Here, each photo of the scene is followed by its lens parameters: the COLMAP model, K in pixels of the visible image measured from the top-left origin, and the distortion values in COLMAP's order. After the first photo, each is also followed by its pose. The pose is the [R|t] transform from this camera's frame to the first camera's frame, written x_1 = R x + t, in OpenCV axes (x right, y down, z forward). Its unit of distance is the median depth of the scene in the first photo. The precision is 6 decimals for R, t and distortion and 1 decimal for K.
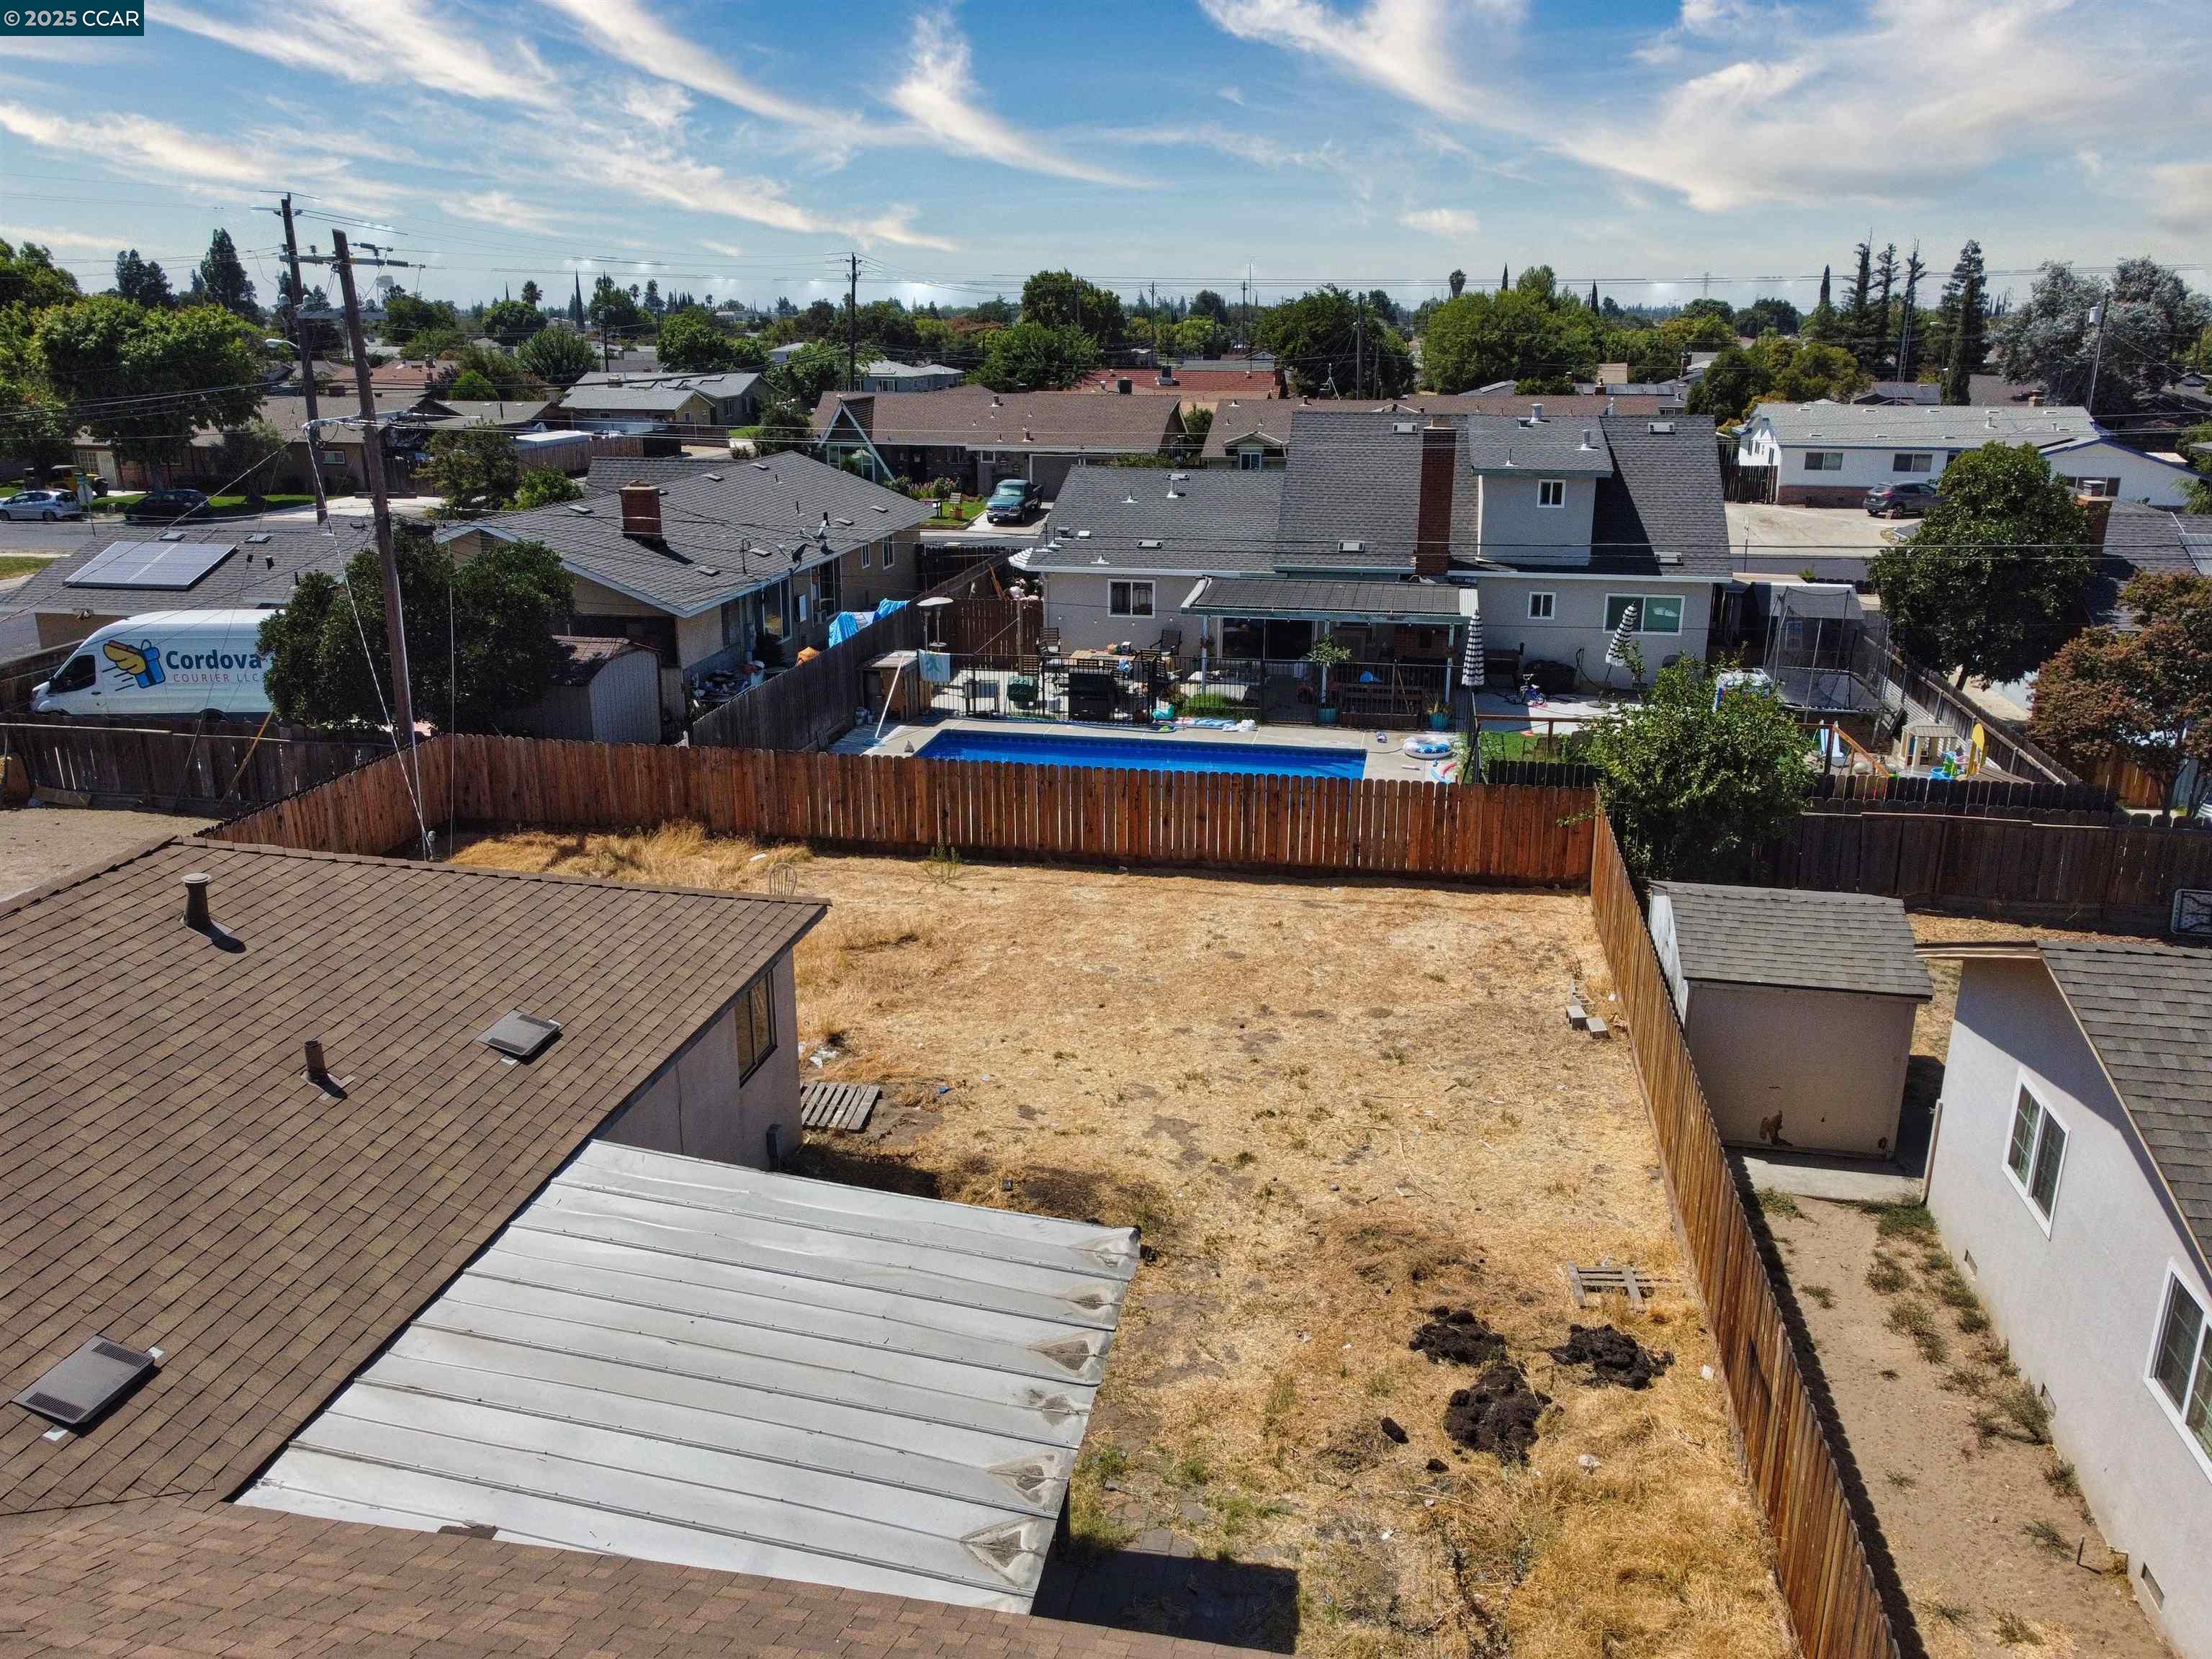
lens RADIAL K [[1679.6, 0, 1103.0], [0, 1679.6, 827.8], [0, 0, 1]] dist [-0.002512, -0.004605]
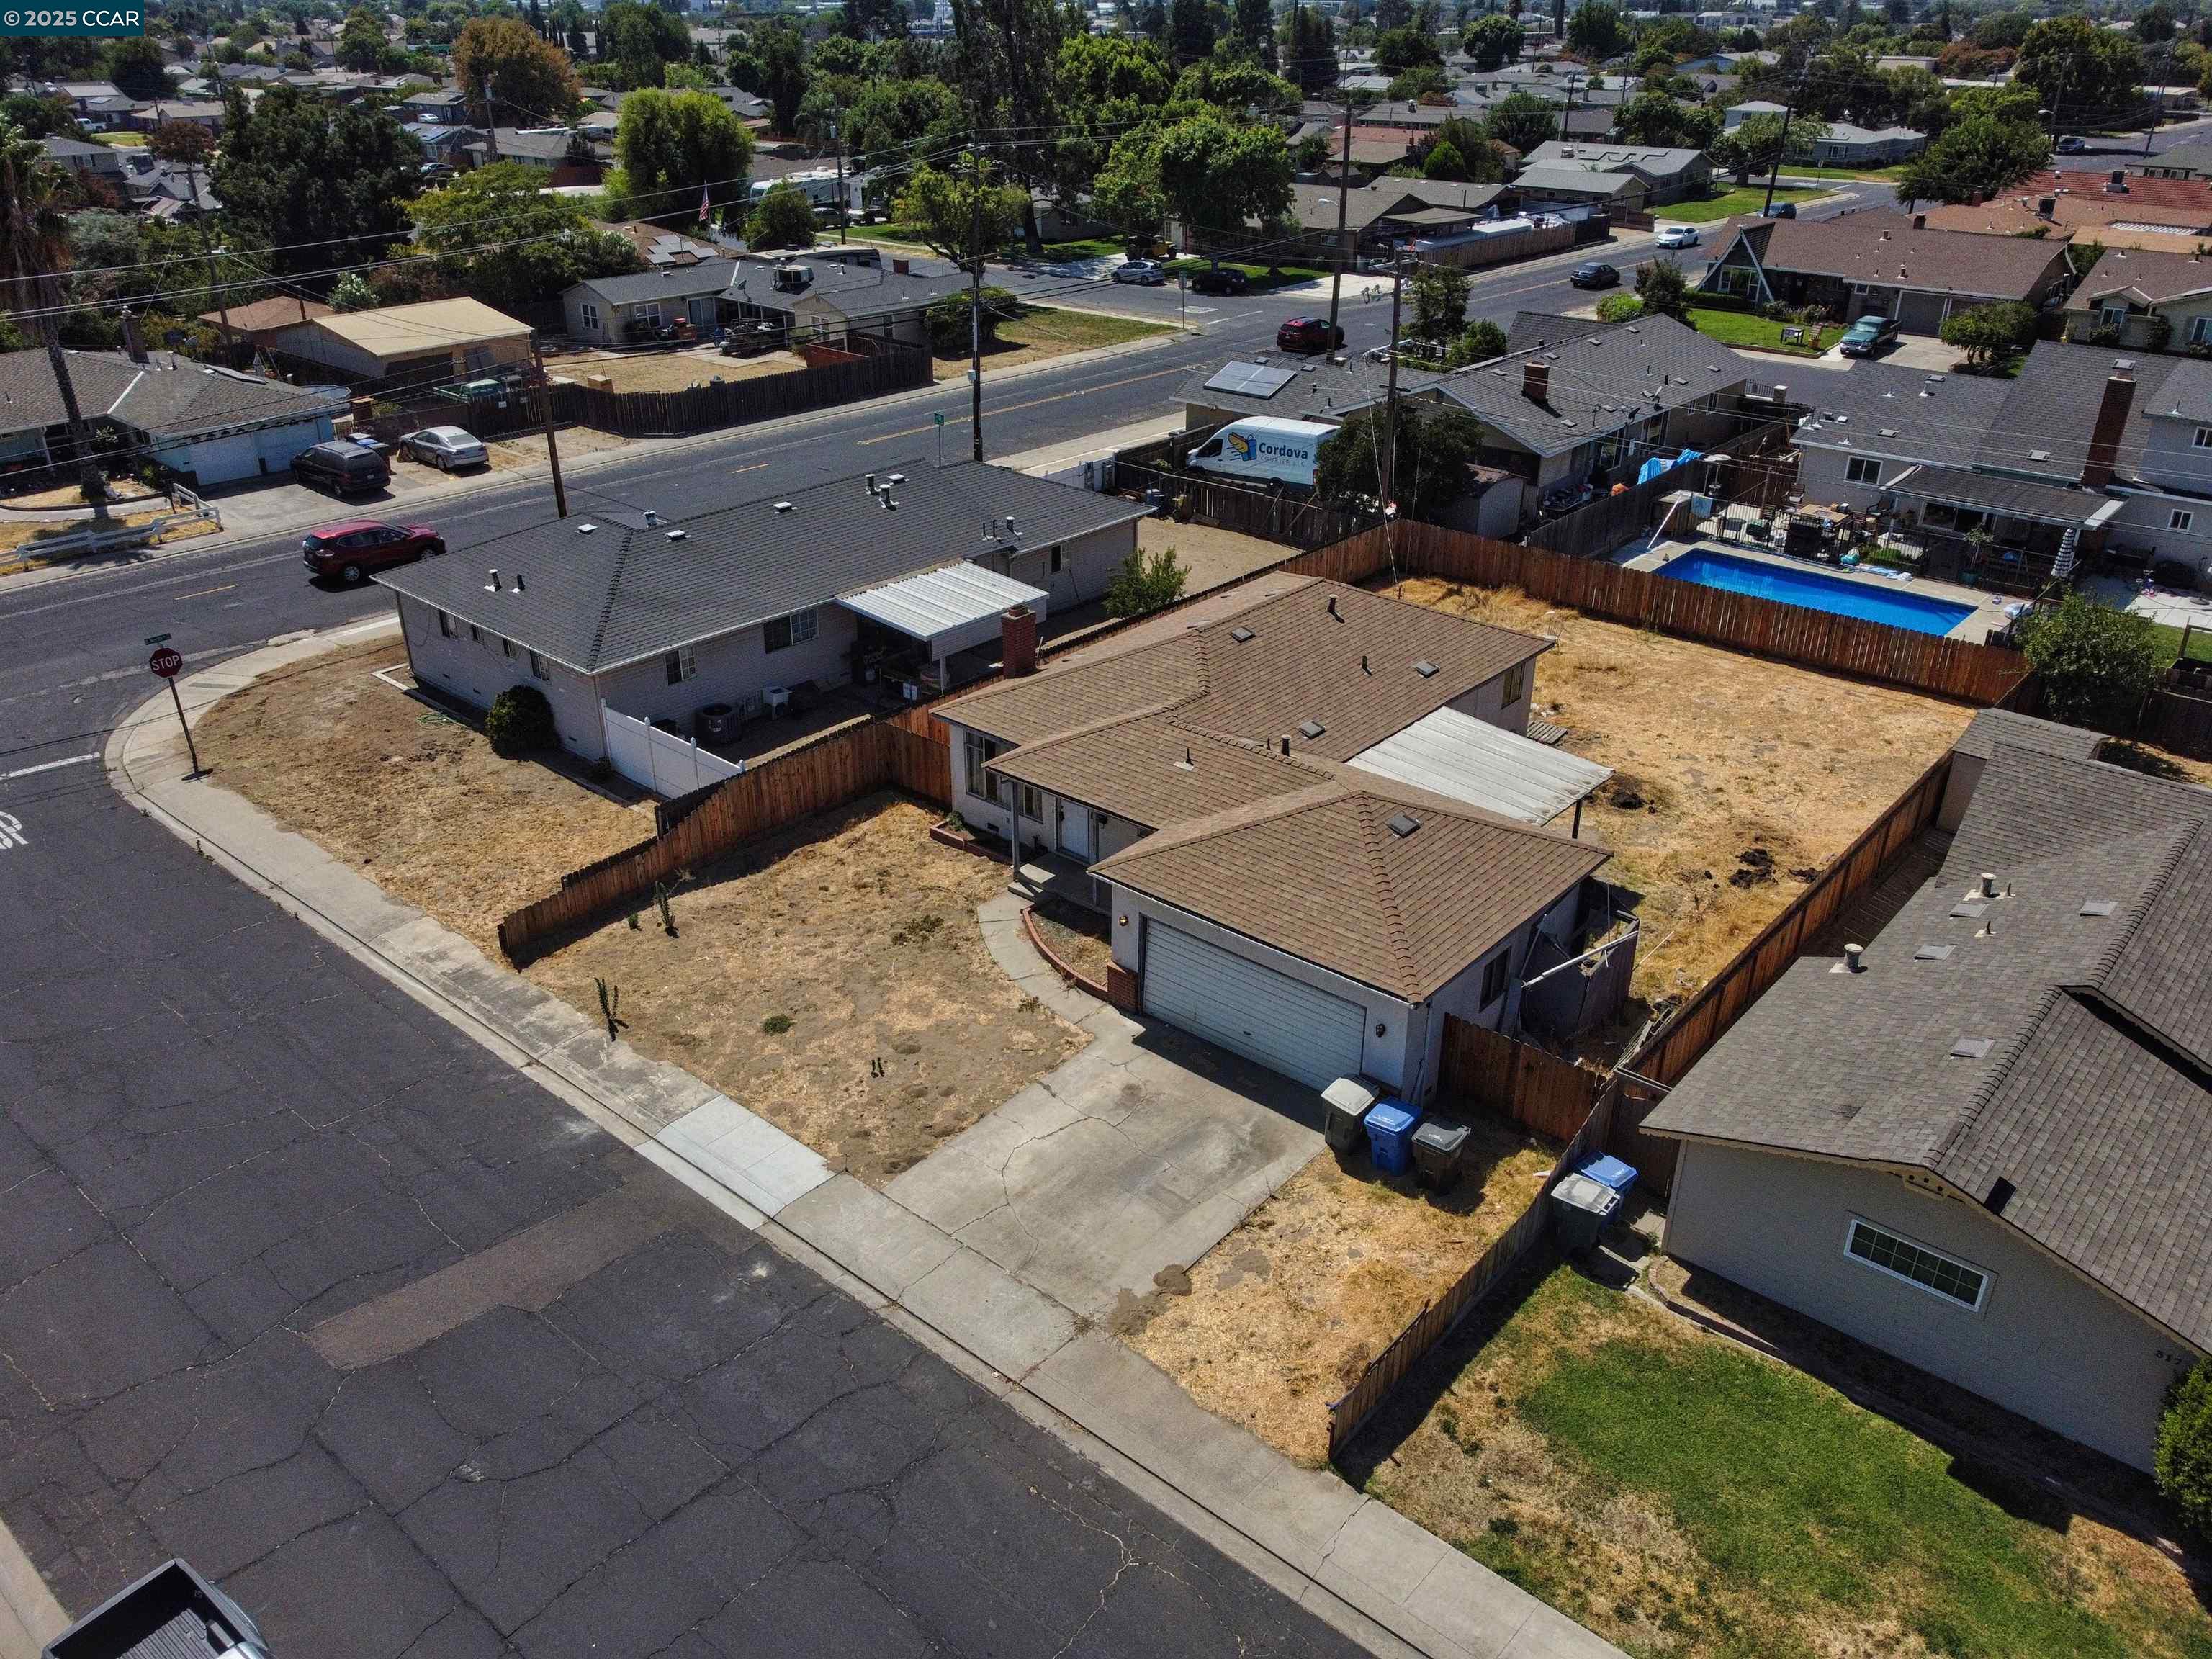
lens RADIAL K [[1679.6, 0, 1103.0], [0, 1679.6, 827.8], [0, 0, 1]] dist [-0.002512, -0.004605]
pose [[0.862155, 0.226491, -0.453200, 0.198068], [-0.148368, 0.968166, 0.201599, -0.040006], [0.484433, -0.106569, 0.868313, -0.656048]]
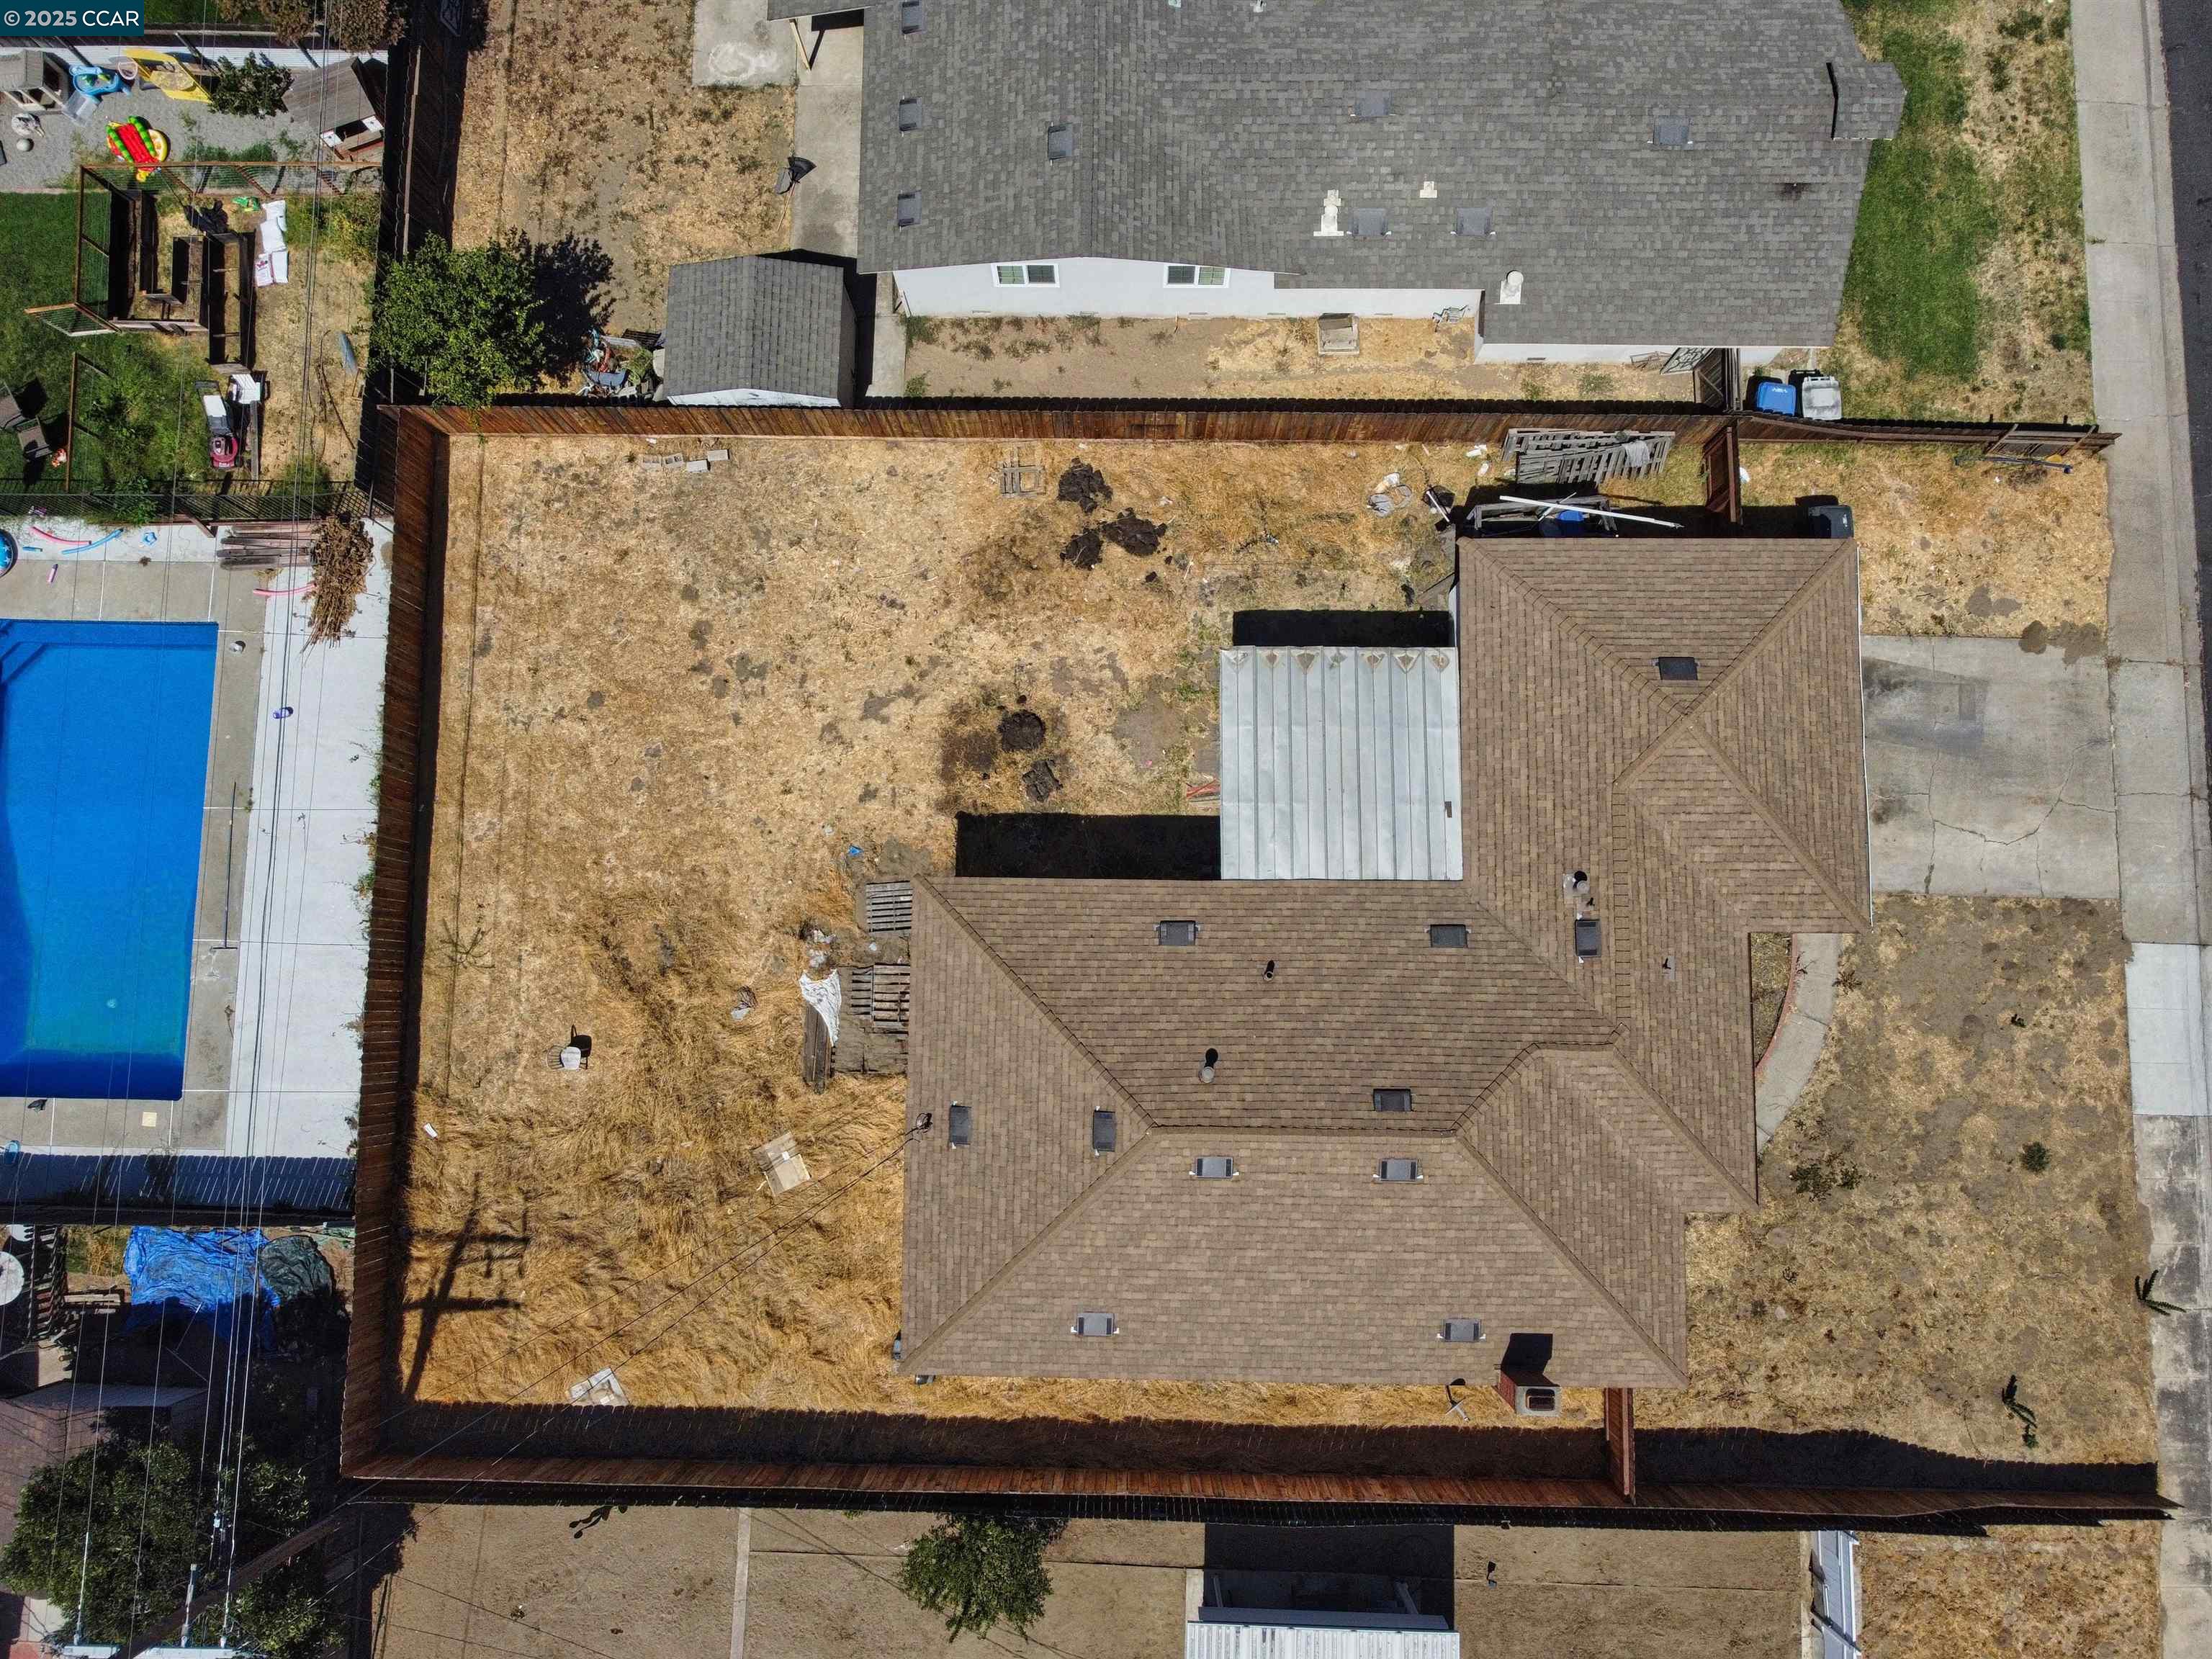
lens RADIAL K [[1682.7, 0, 1106.0], [0, 1682.7, 829.5], [0, 0, 1]] dist [-0.004950, 0.001180]
pose [[-0.170595, -0.979106, 0.110670, -0.160673], [0.302096, 0.054935, 0.951693, -0.711880], [-0.937889, 0.195787, 0.286412, 0.163085]]
